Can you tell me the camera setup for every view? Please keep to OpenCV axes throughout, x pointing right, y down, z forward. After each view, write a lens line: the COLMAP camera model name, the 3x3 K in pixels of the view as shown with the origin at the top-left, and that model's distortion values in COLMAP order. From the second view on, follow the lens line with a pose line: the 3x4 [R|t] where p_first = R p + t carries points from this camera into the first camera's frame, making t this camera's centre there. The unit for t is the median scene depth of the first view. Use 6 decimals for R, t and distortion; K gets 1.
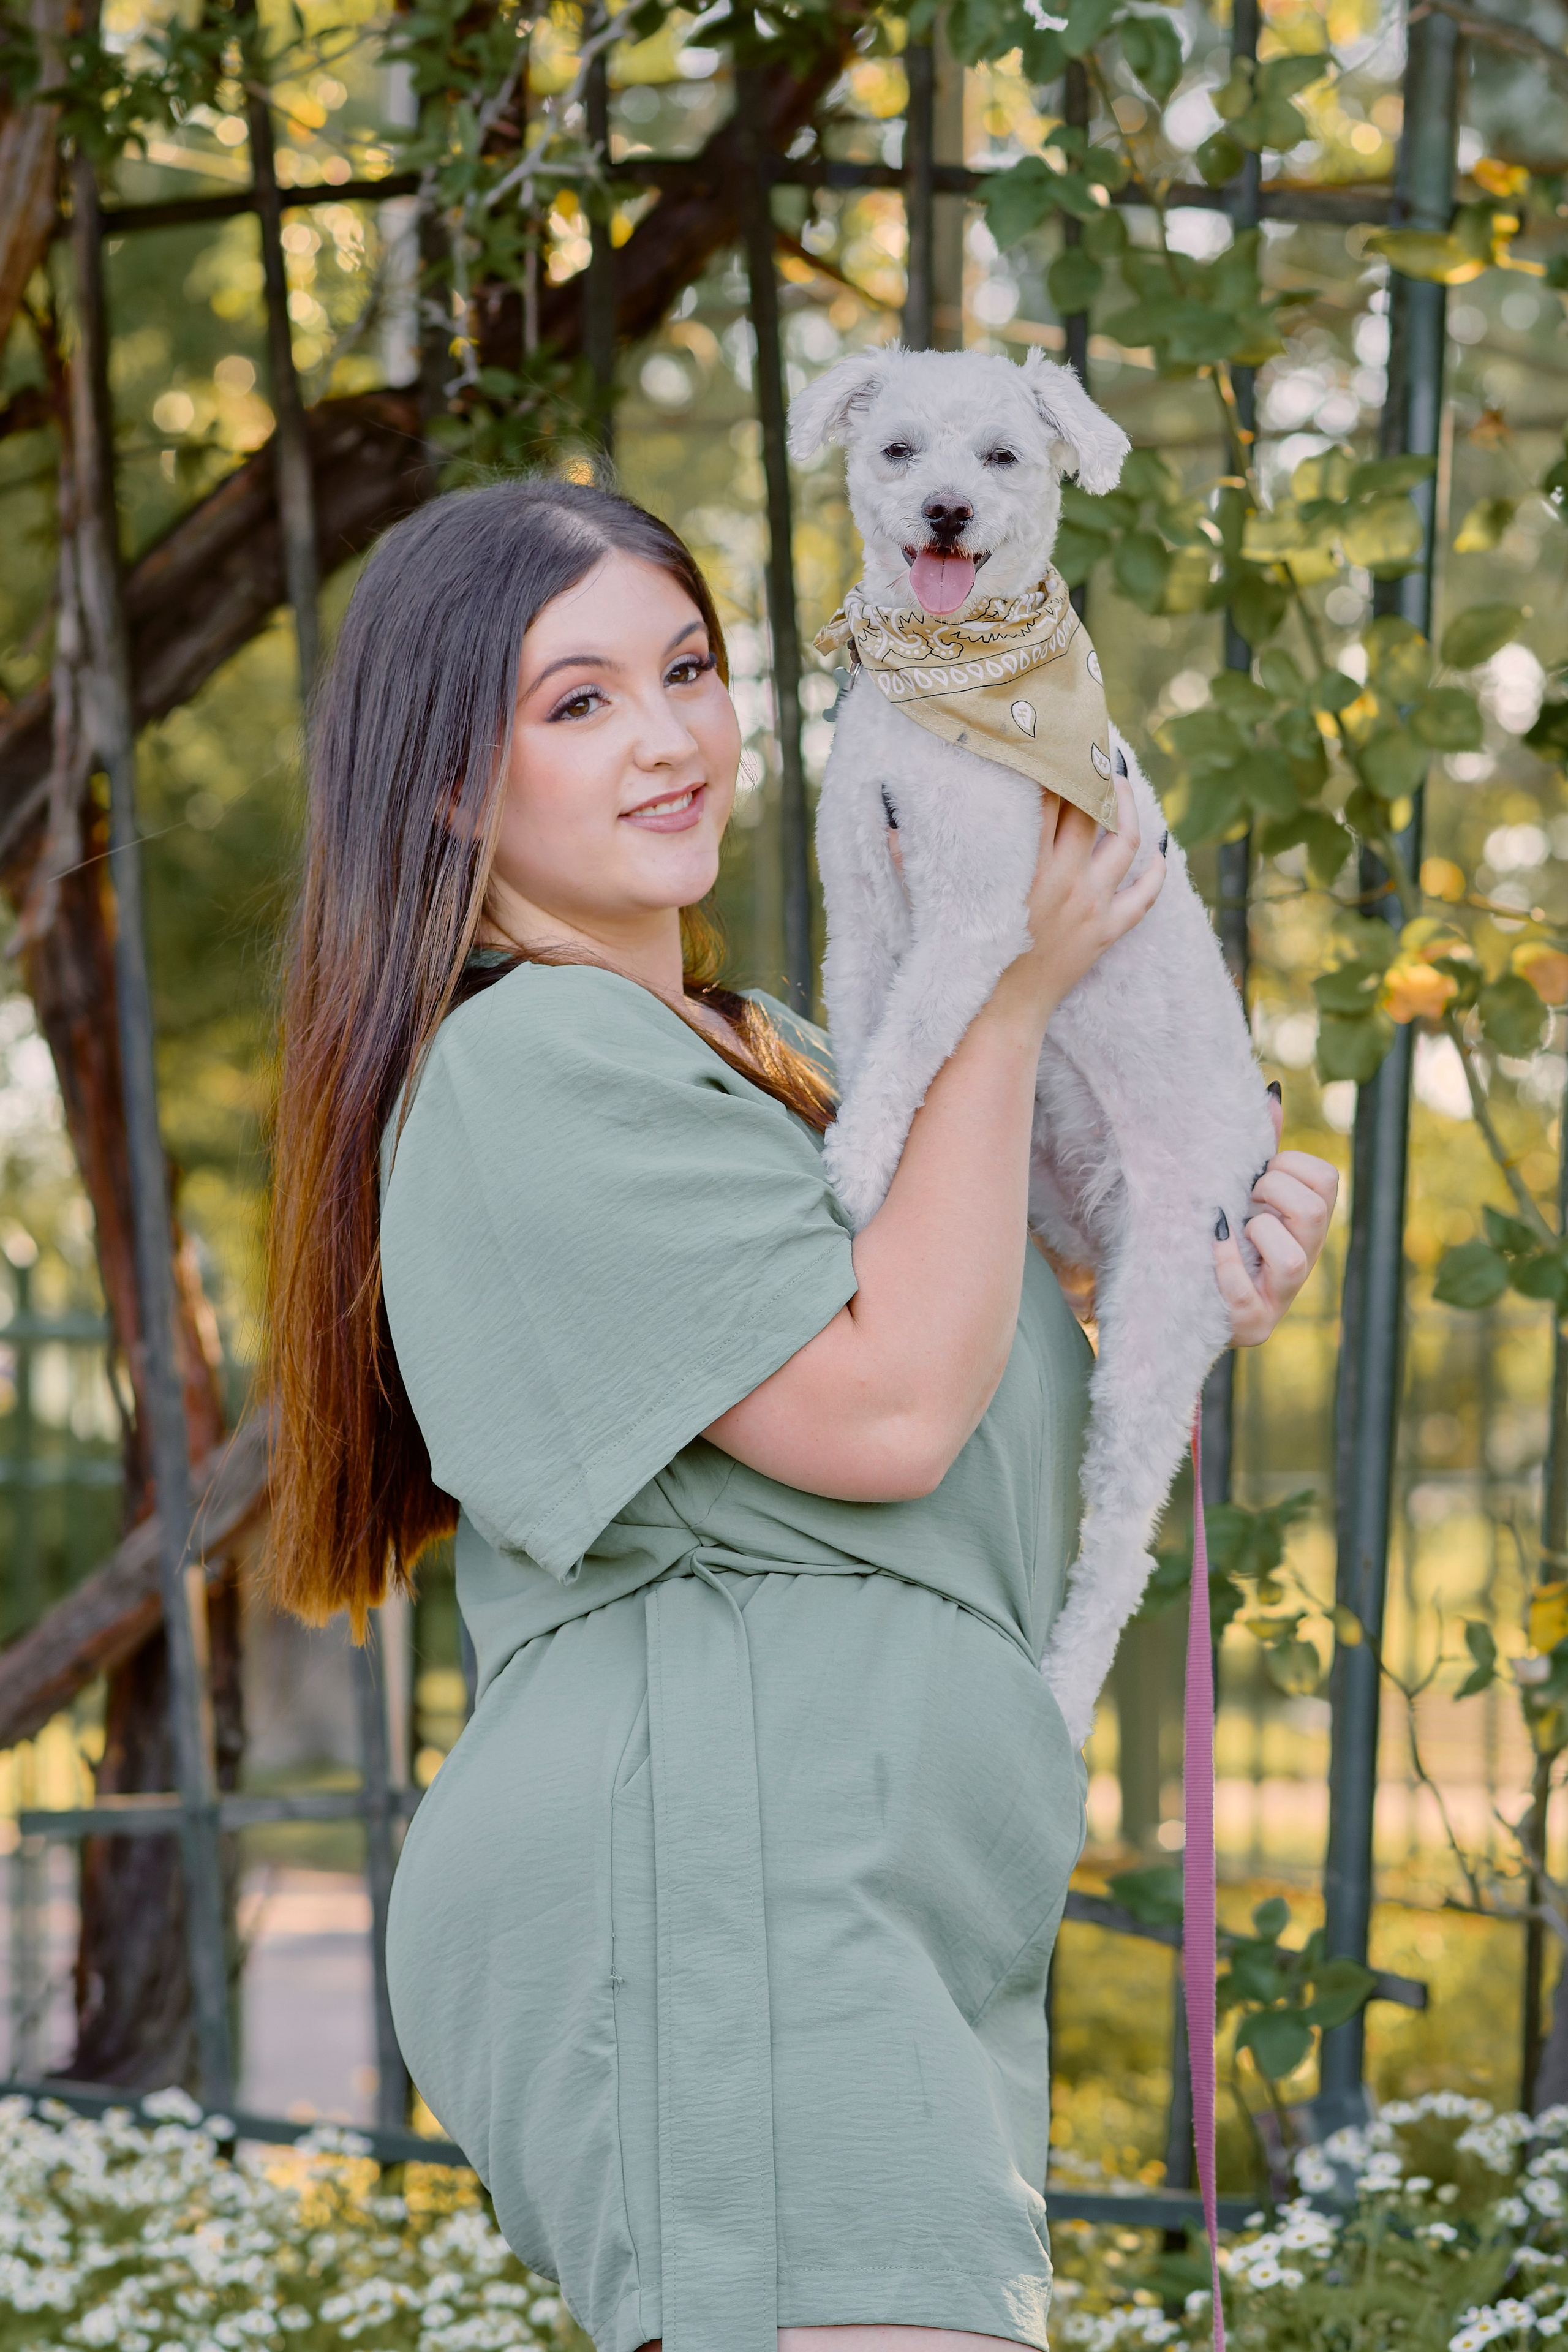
lens RADIAL K [[8323.7, 0, 784.0], [0, 8323.7, 1176.0], [0, 0, 1]] dist [-0.096214, -0.000329]
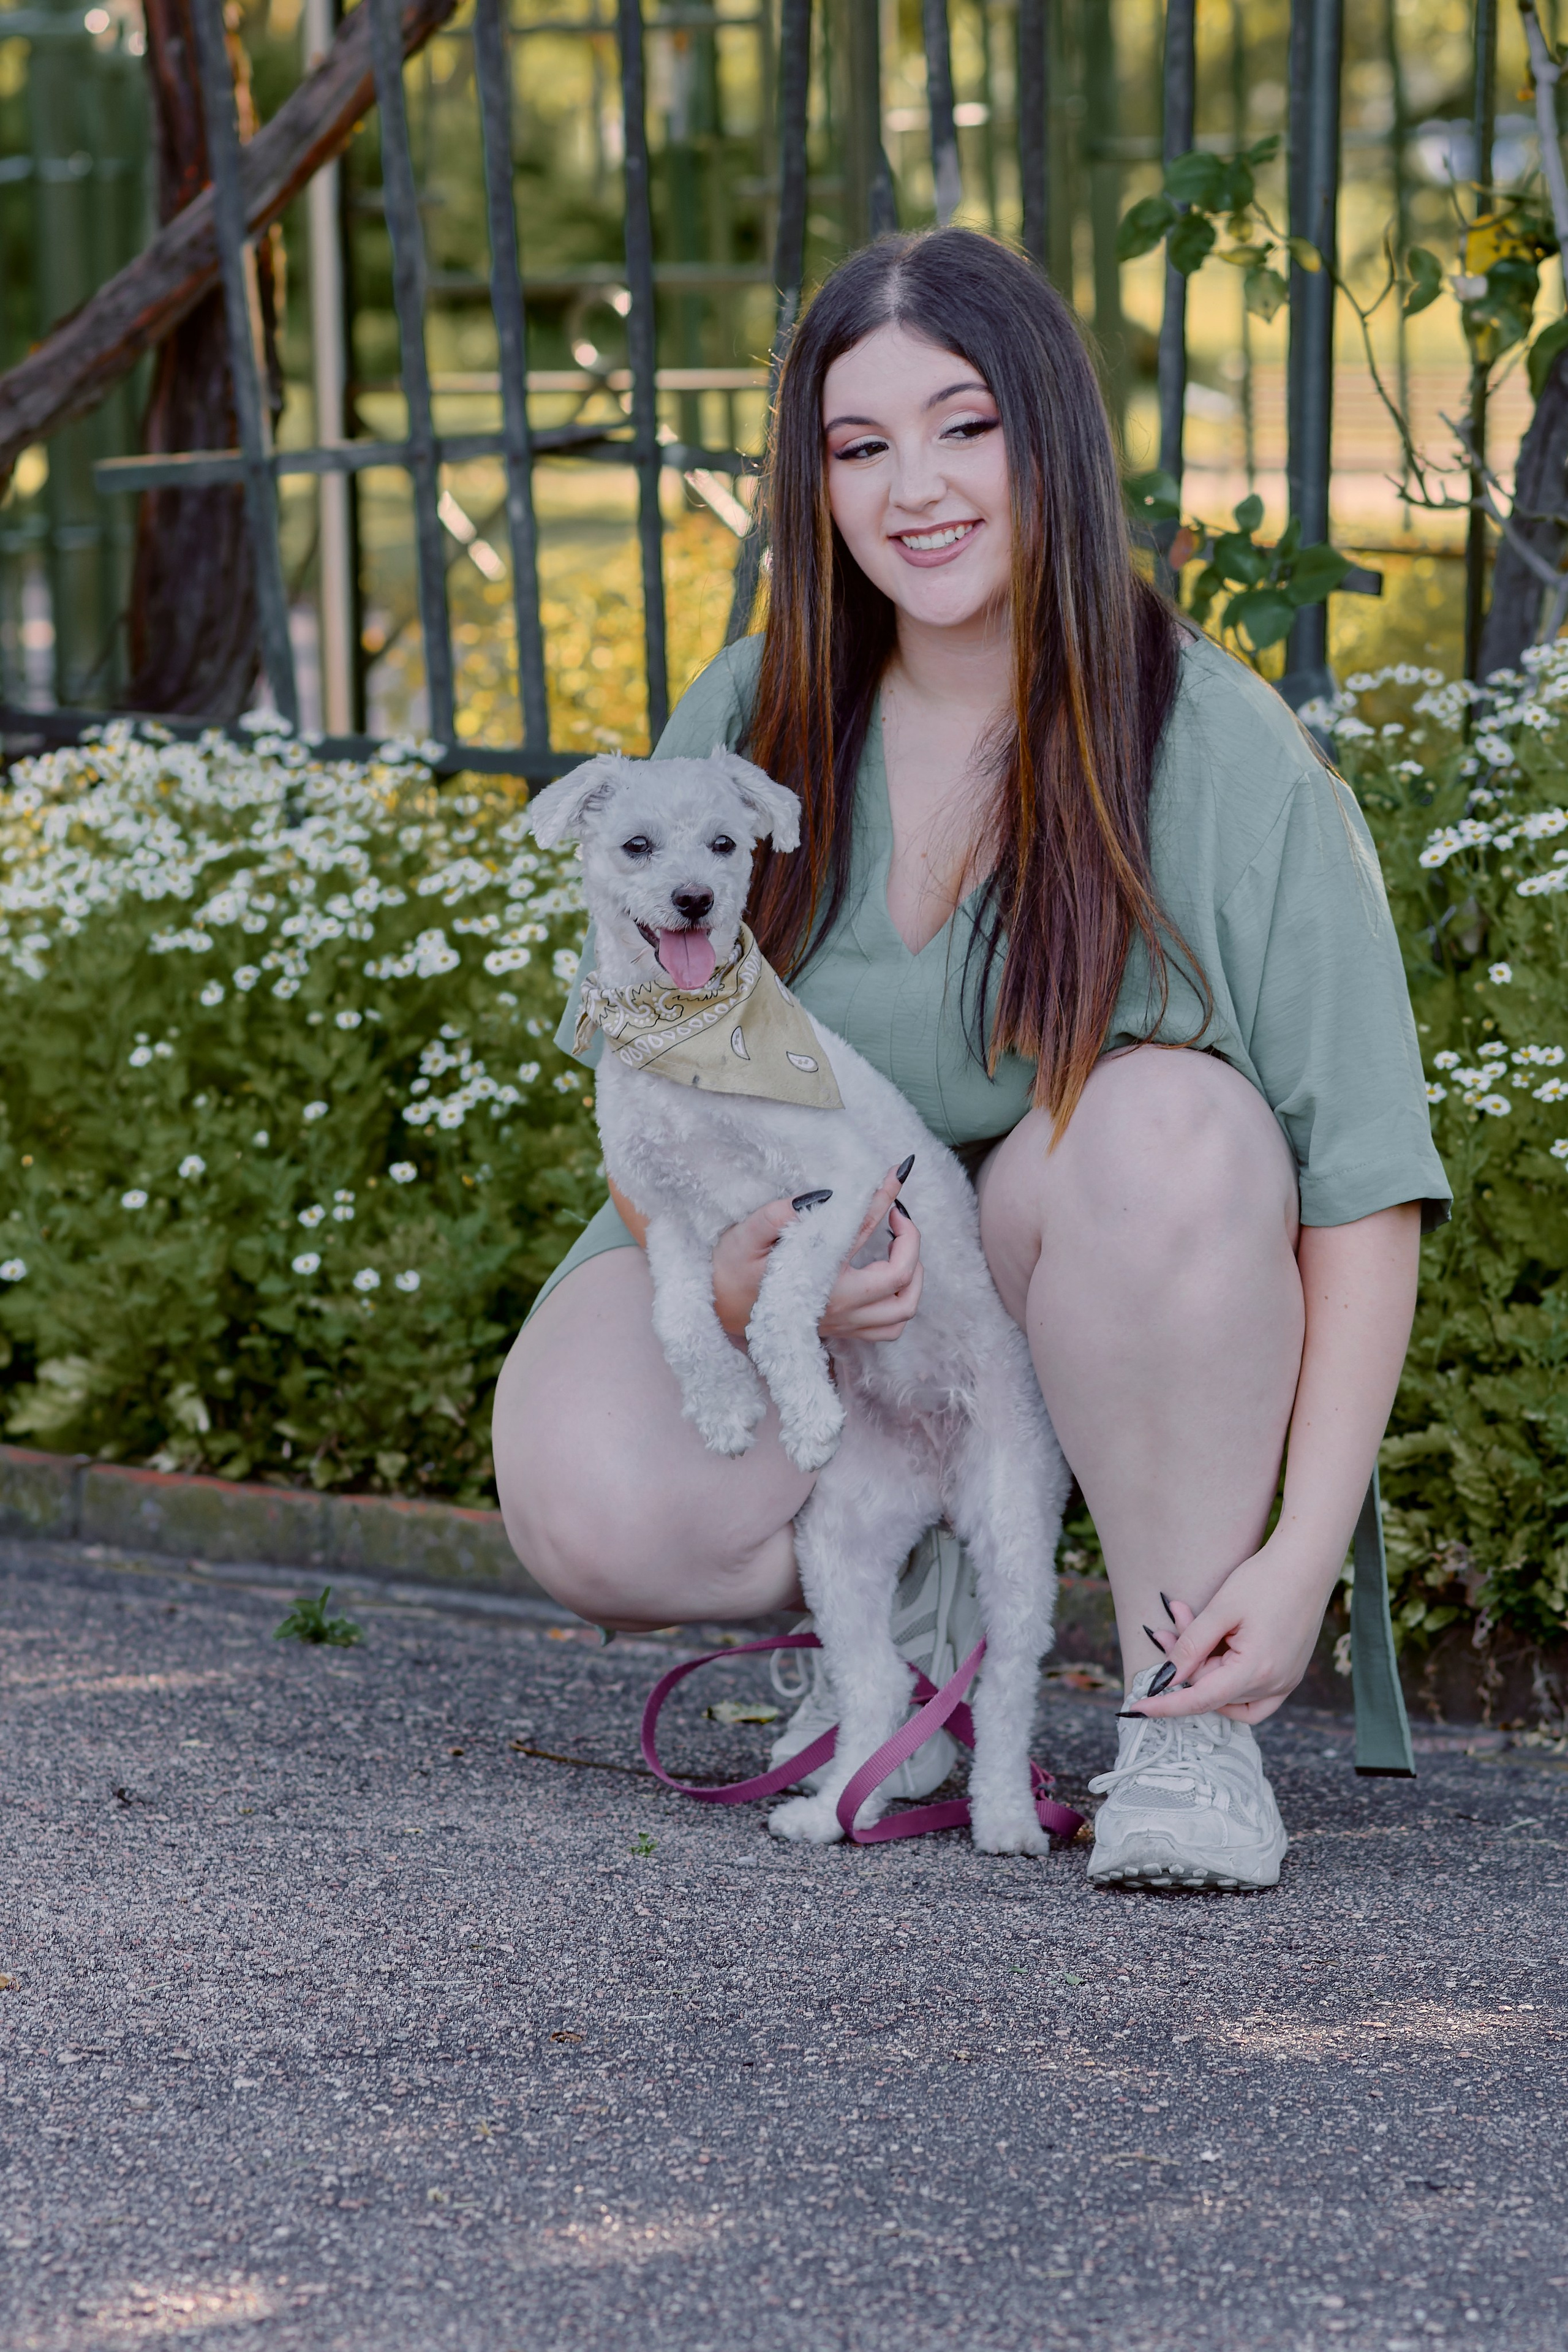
lens RADIAL K [[8323.7, 0, 784.0], [0, 8323.7, 1176.0], [0, 0, 1]] dist [-0.096214, -0.000329]
pose [[0.999418, -0.032181, 0.011313, -0.019607], [0.029999, 0.987051, 0.157576, -0.002587], [-0.016238, -0.157145, 0.987442, -0.131508]]
